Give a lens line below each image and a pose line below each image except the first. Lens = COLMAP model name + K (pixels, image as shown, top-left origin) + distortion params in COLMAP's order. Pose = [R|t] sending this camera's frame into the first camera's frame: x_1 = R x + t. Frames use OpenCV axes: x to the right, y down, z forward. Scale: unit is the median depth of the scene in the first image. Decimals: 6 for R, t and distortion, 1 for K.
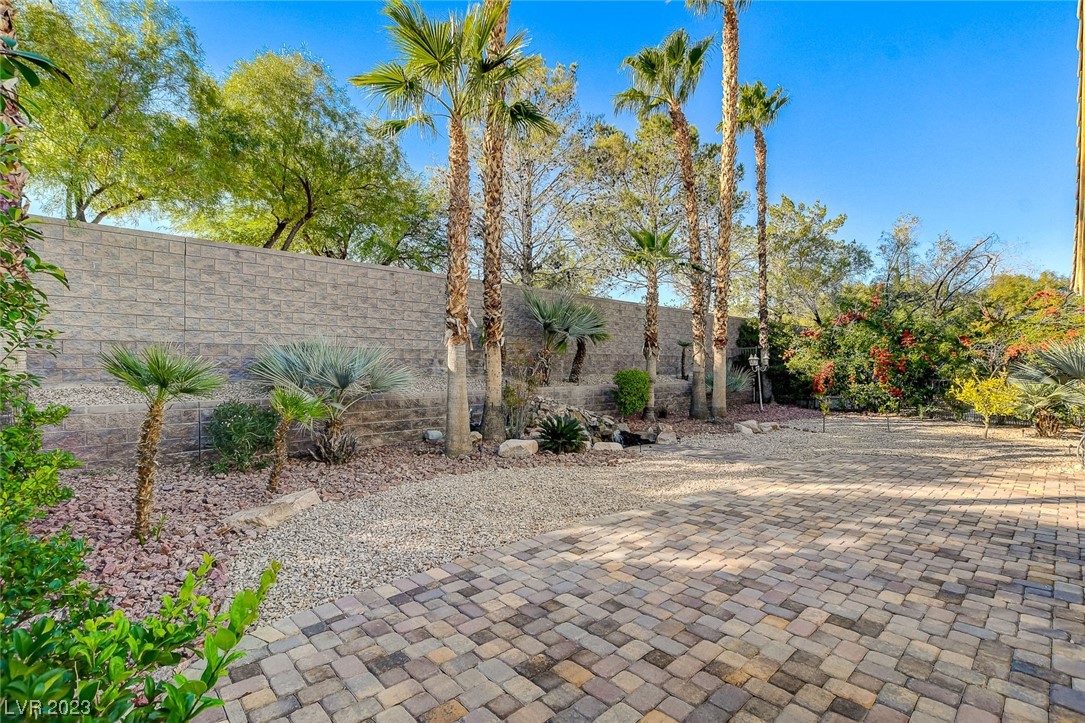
lens RADIAL K [[475.6, 0, 542.5], [0, 475.6, 361.5], [0, 0, 1]] dist [0.021068, 0.000229]
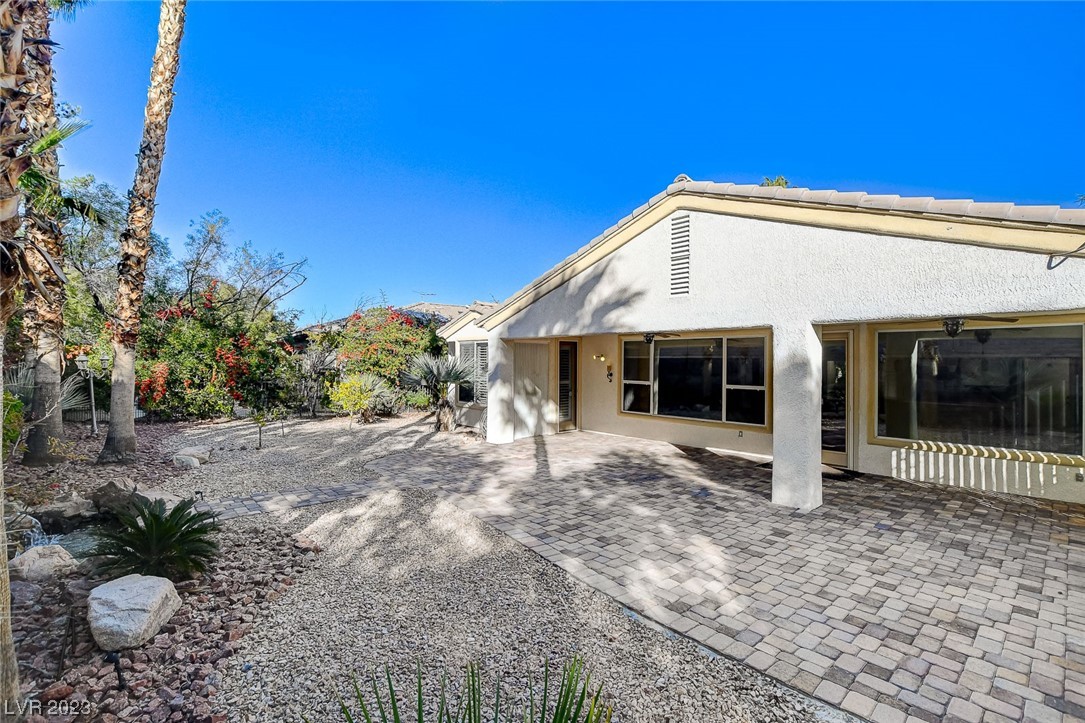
lens RADIAL K [[475.6, 0, 542.5], [0, 475.6, 361.5], [0, 0, 1]] dist [0.021068, 0.000229]
pose [[0.009748, 0.010290, 0.999900, -0.934273], [-0.033177, 0.999400, -0.009961, -0.065620], [-0.999402, -0.033077, 0.010084, 1.418171]]
